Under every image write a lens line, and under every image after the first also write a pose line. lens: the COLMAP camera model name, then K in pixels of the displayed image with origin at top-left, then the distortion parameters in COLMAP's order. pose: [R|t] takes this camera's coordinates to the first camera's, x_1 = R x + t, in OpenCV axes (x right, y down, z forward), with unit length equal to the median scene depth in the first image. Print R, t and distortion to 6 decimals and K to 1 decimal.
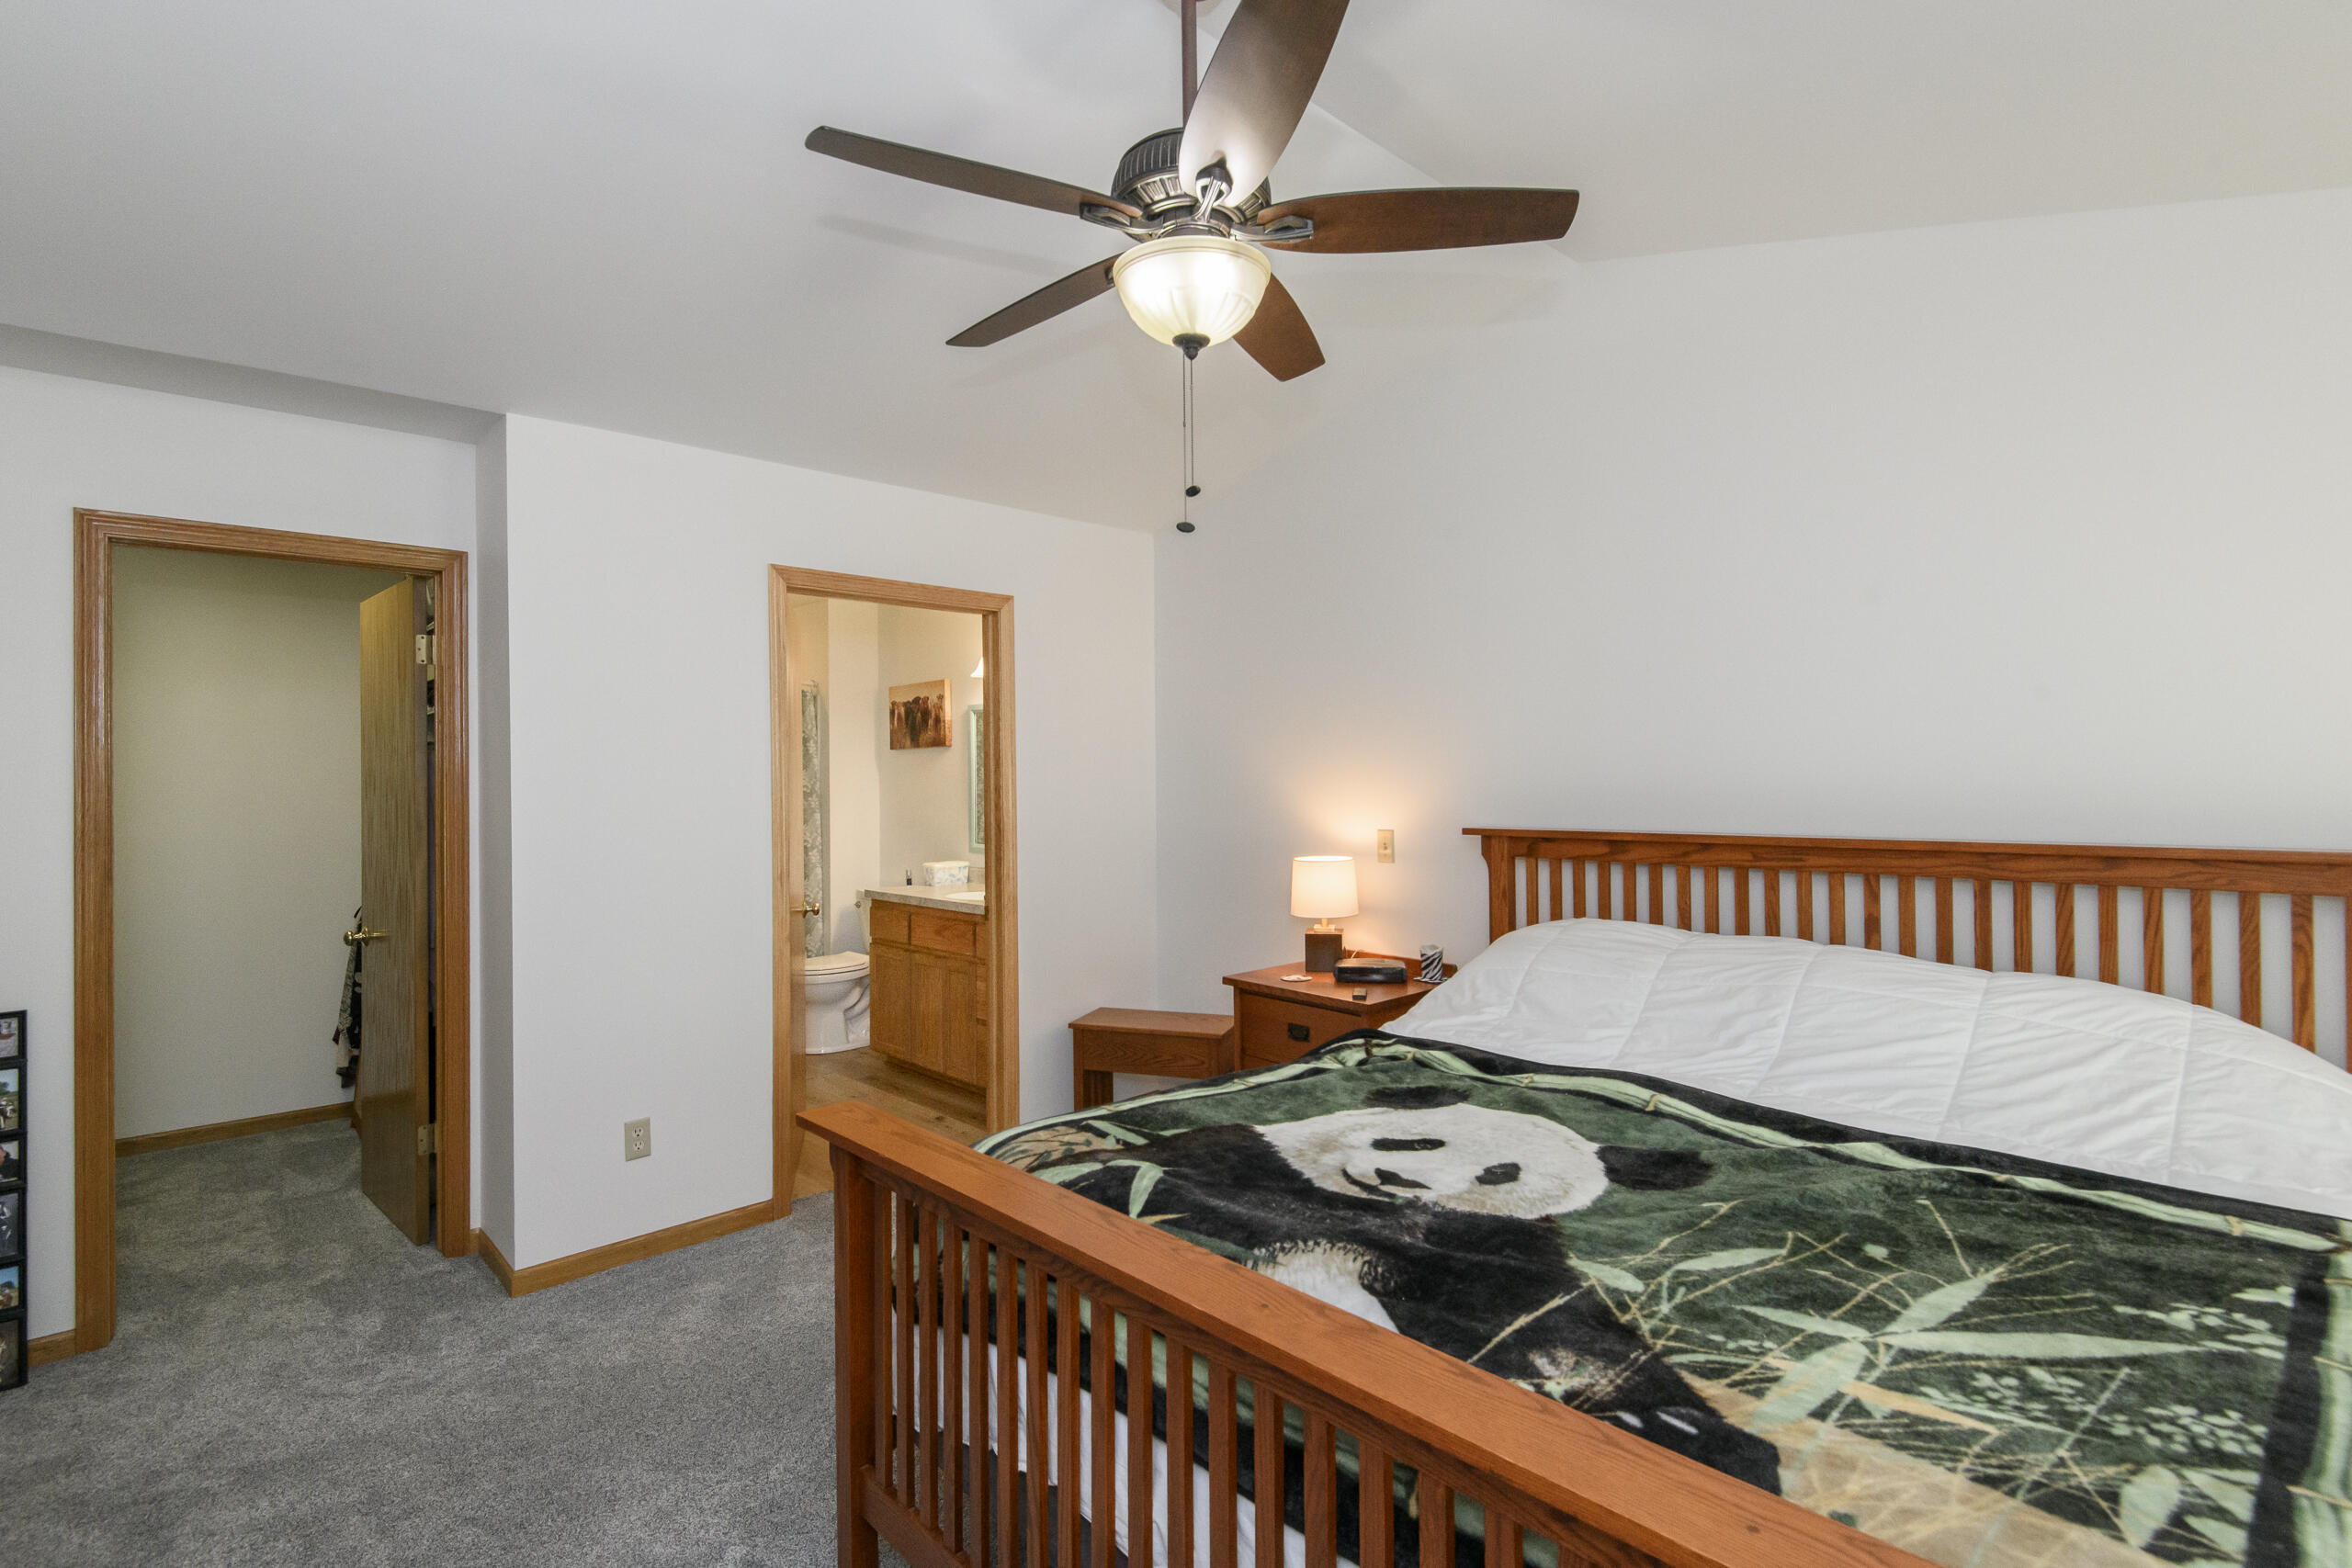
lens RADIAL K [[1087.1, 0, 1167.6], [0, 1087.1, 780.7], [0, 0, 1]] dist [0.019854, -0.009612]
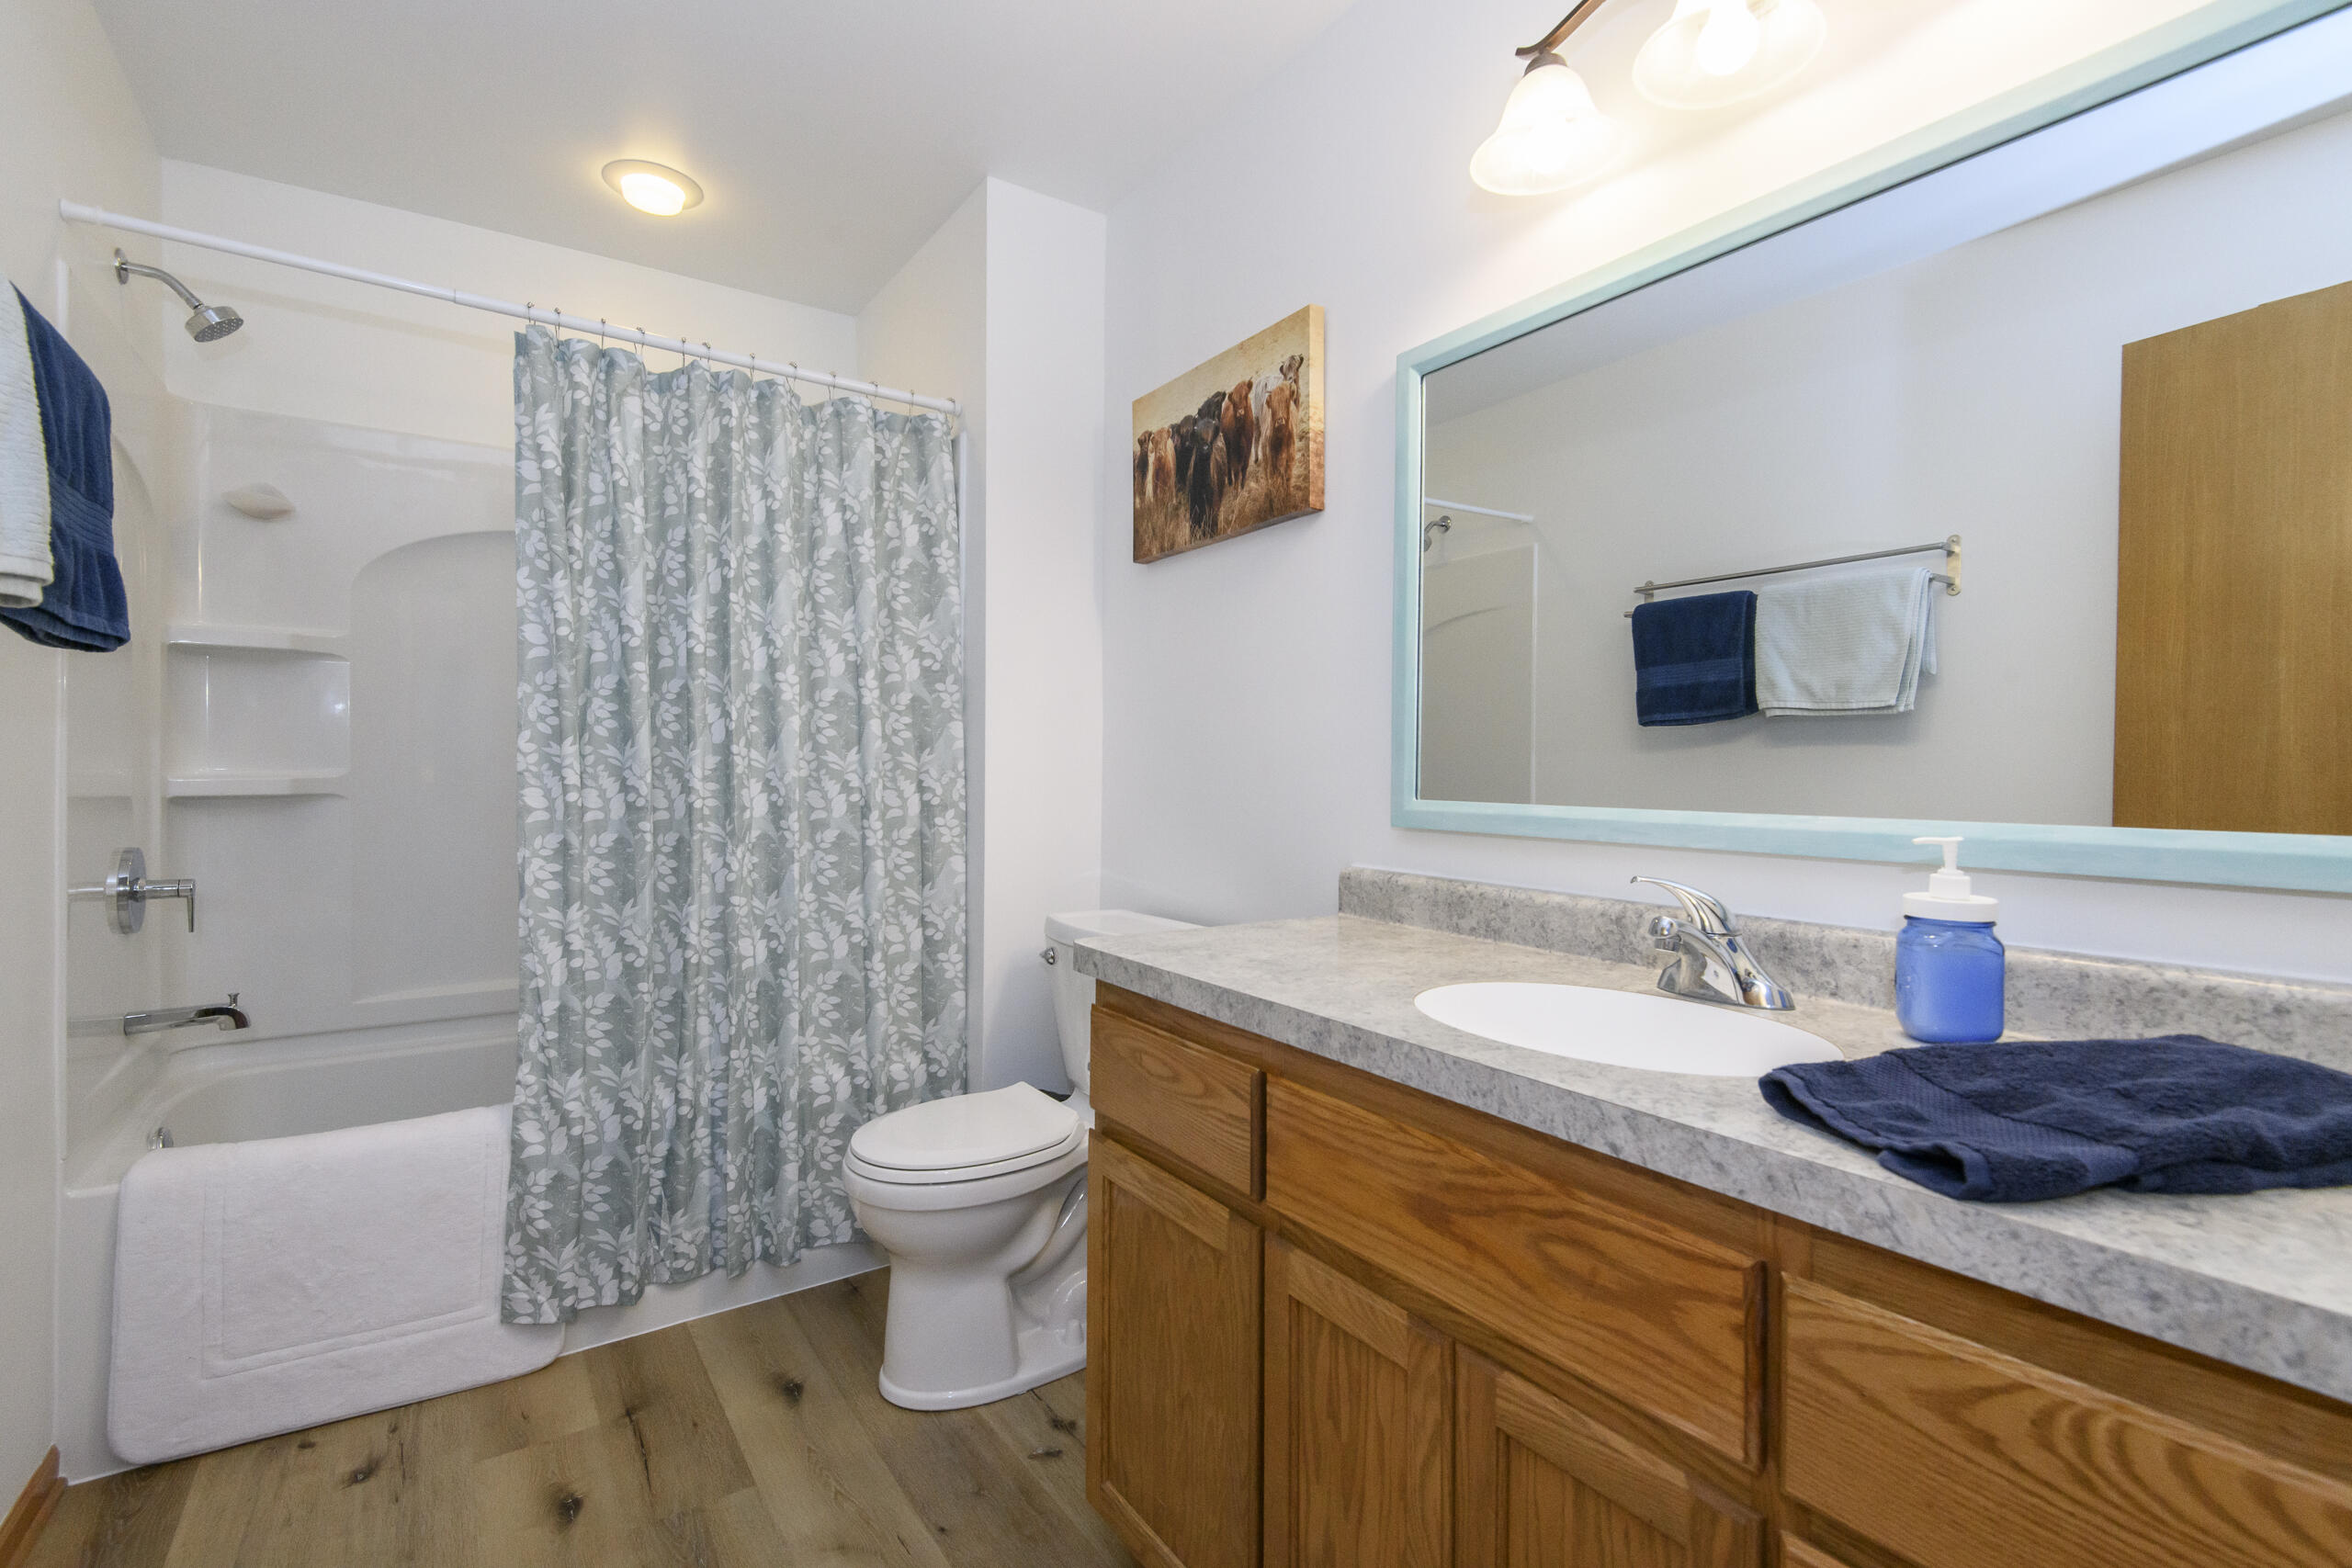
lens RADIAL K [[1087.1, 0, 1177.9], [0, 1087.1, 780.9], [0, 0, 1]] dist [0.019854, -0.009612]
pose [[0.987424, 0.014467, -0.157433, -0.185188], [-0.011711, 0.999762, 0.018419, 0.045611], [0.157662, -0.016343, 0.987358, 0.644269]]
